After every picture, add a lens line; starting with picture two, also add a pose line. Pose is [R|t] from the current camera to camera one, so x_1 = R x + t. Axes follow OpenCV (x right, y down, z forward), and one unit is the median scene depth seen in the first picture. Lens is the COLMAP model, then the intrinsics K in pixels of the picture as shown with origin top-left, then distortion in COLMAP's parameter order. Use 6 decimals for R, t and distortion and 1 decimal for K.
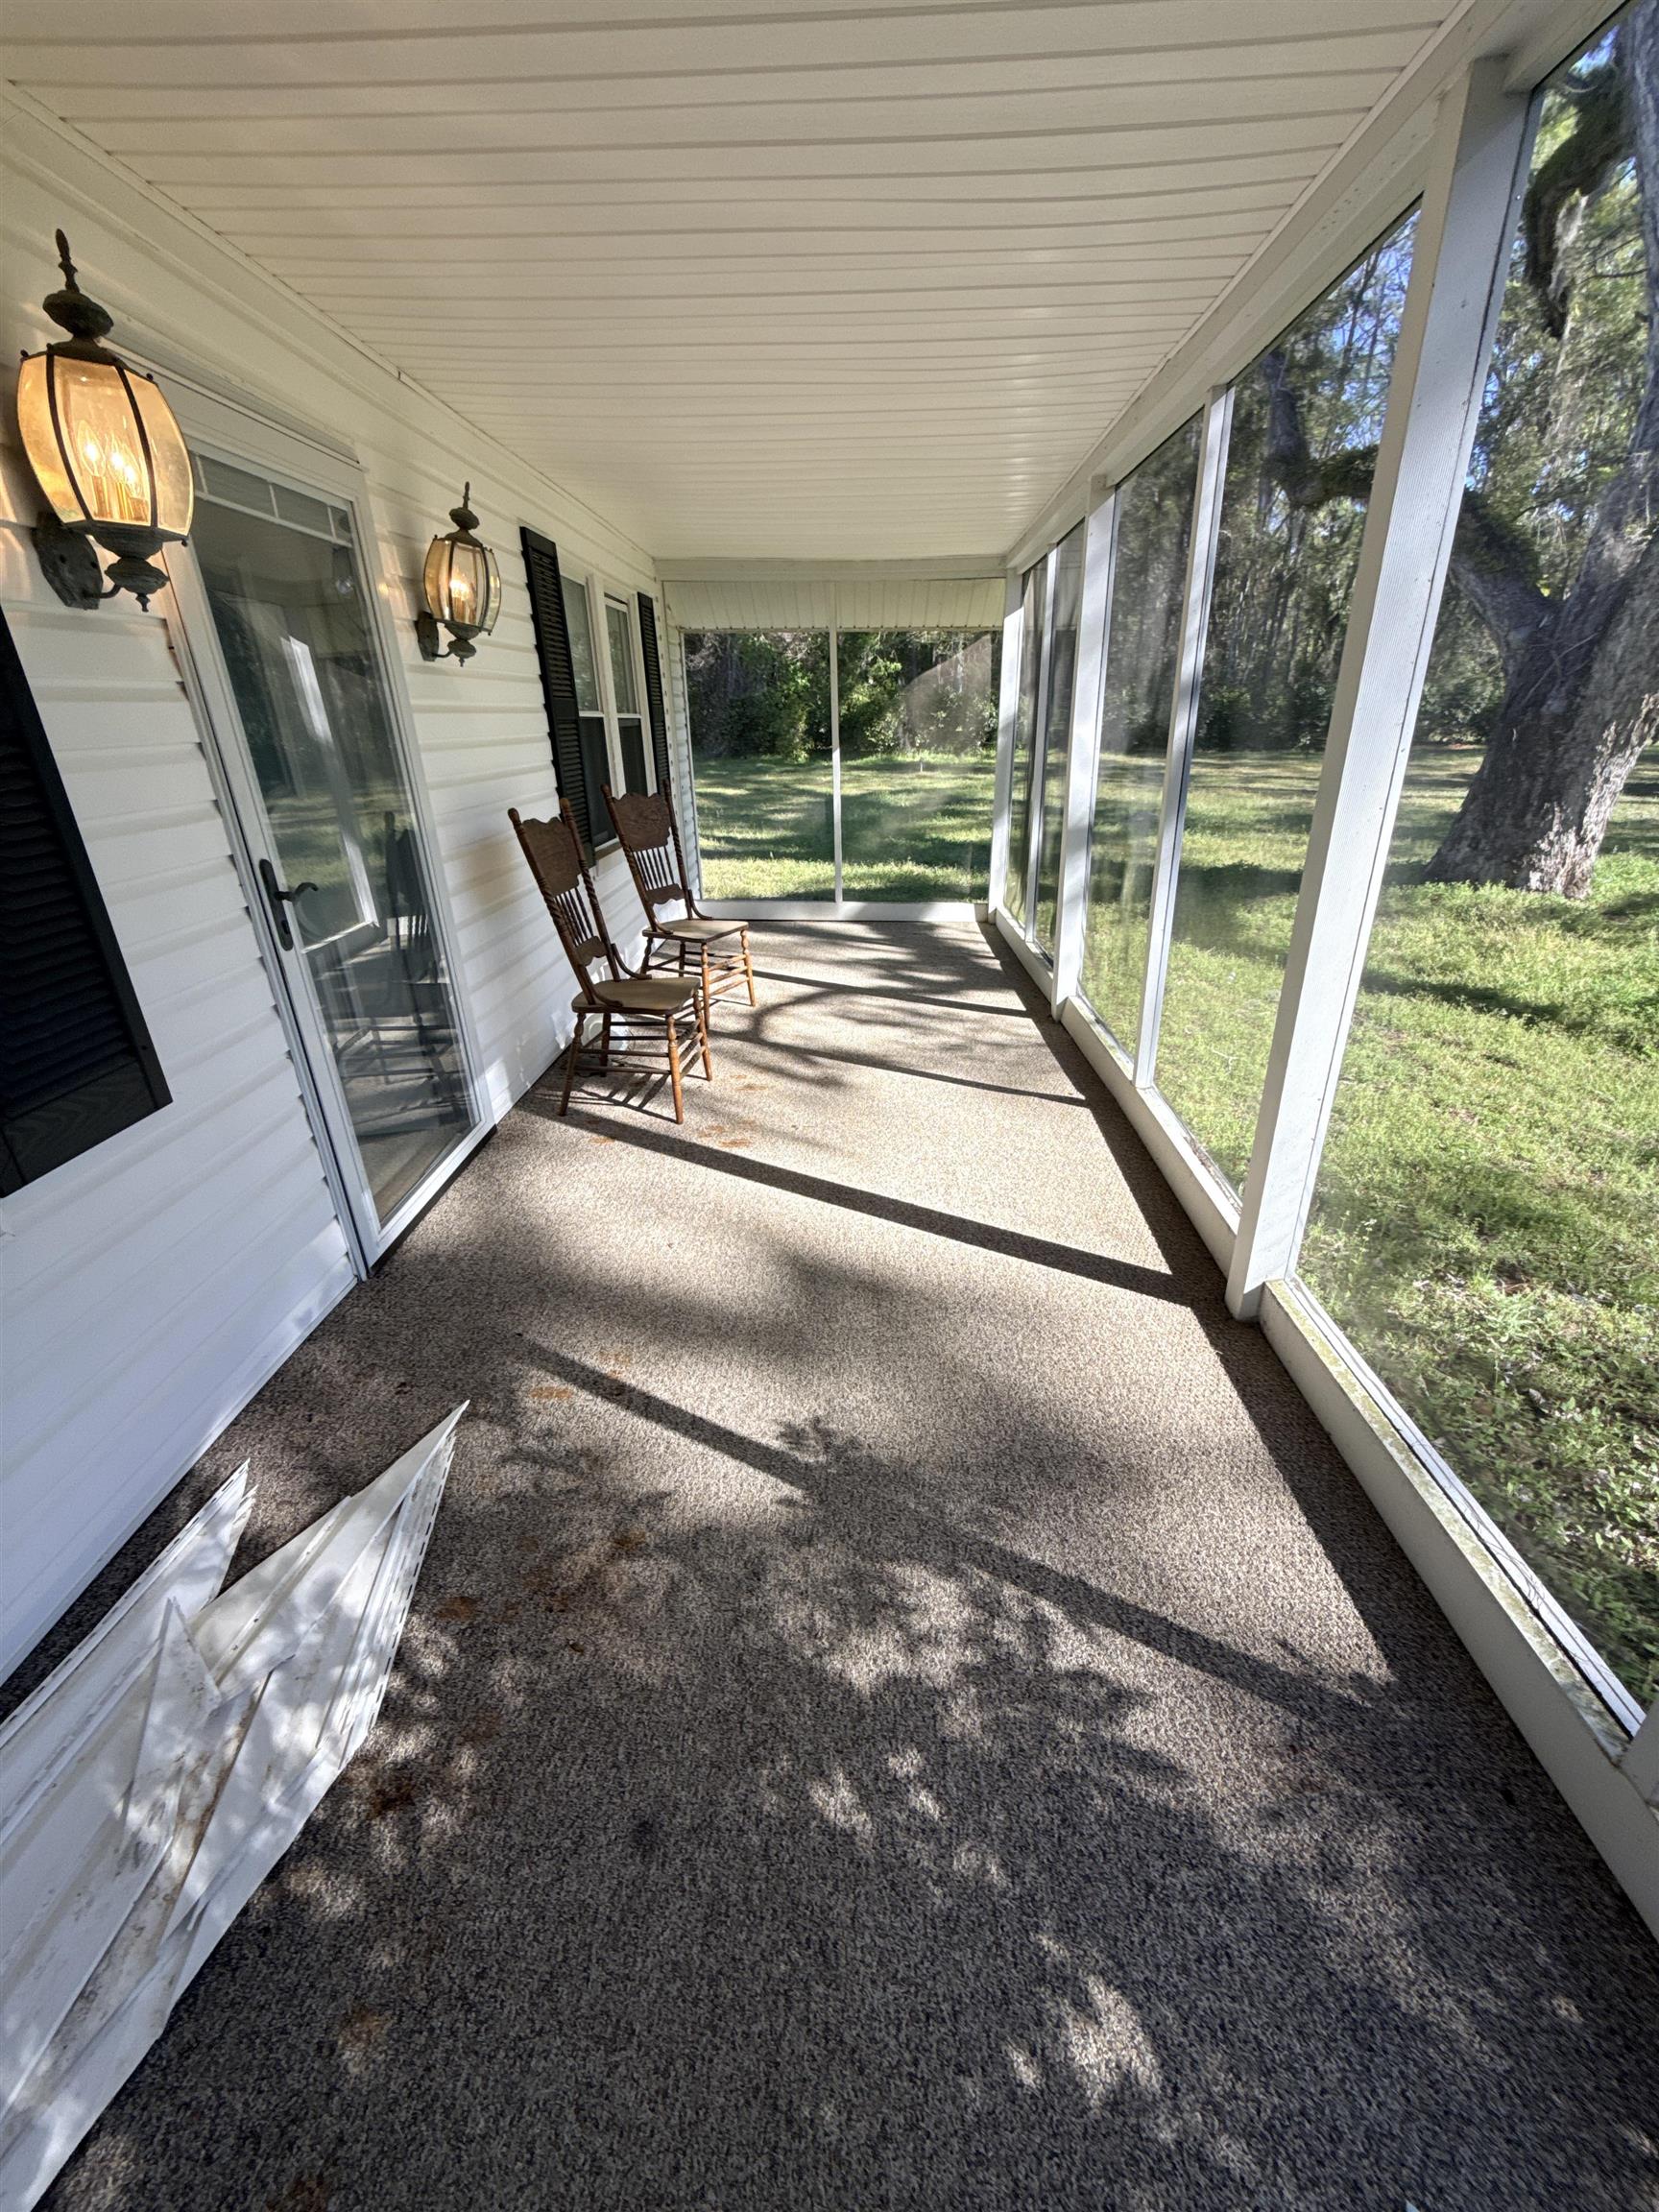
lens RADIAL K [[885.3, 0, 834.9], [0, 885.3, 1106.3], [0, 0, 1]] dist [-0.000368, 0.000139]
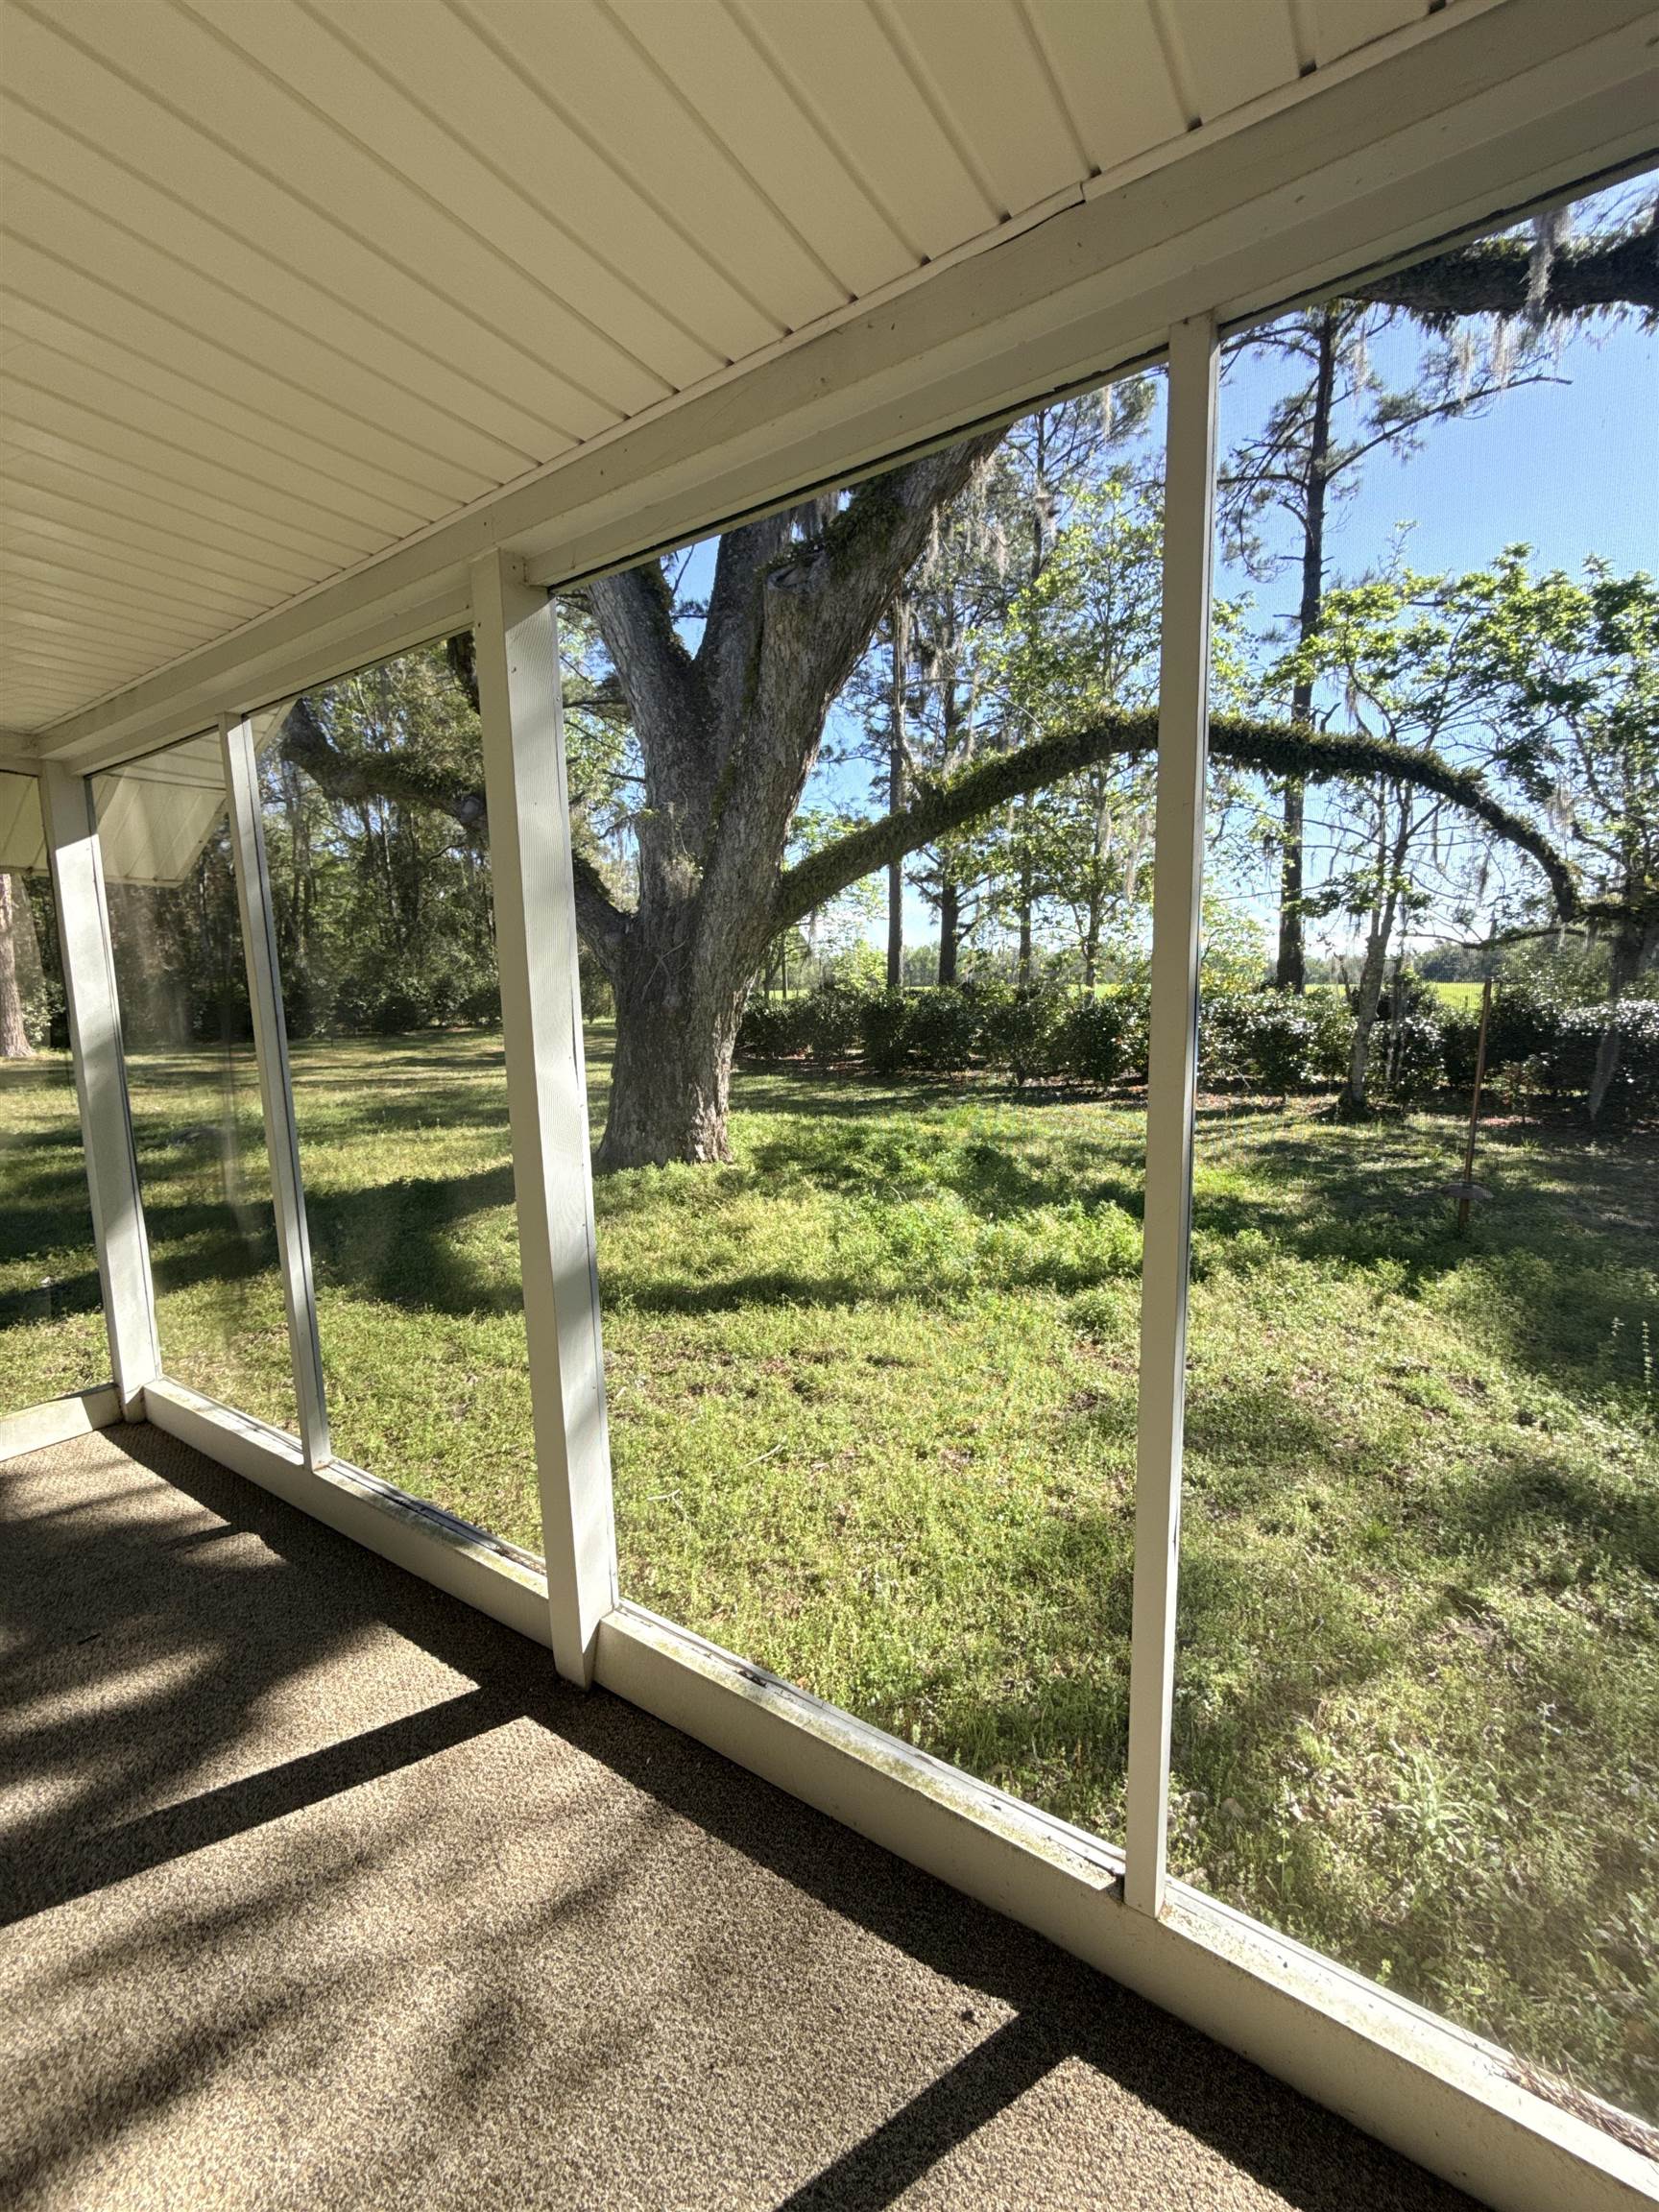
lens RADIAL K [[885.3, 0, 833.5], [0, 885.3, 1107.7], [0, 0, 1]] dist [-0.000368, 0.000139]
pose [[0.522937, -0.105380, 0.845832, -0.017149], [0.349290, 0.931677, -0.099874, -0.198186], [-0.777517, 0.347669, 0.524017, 0.420707]]
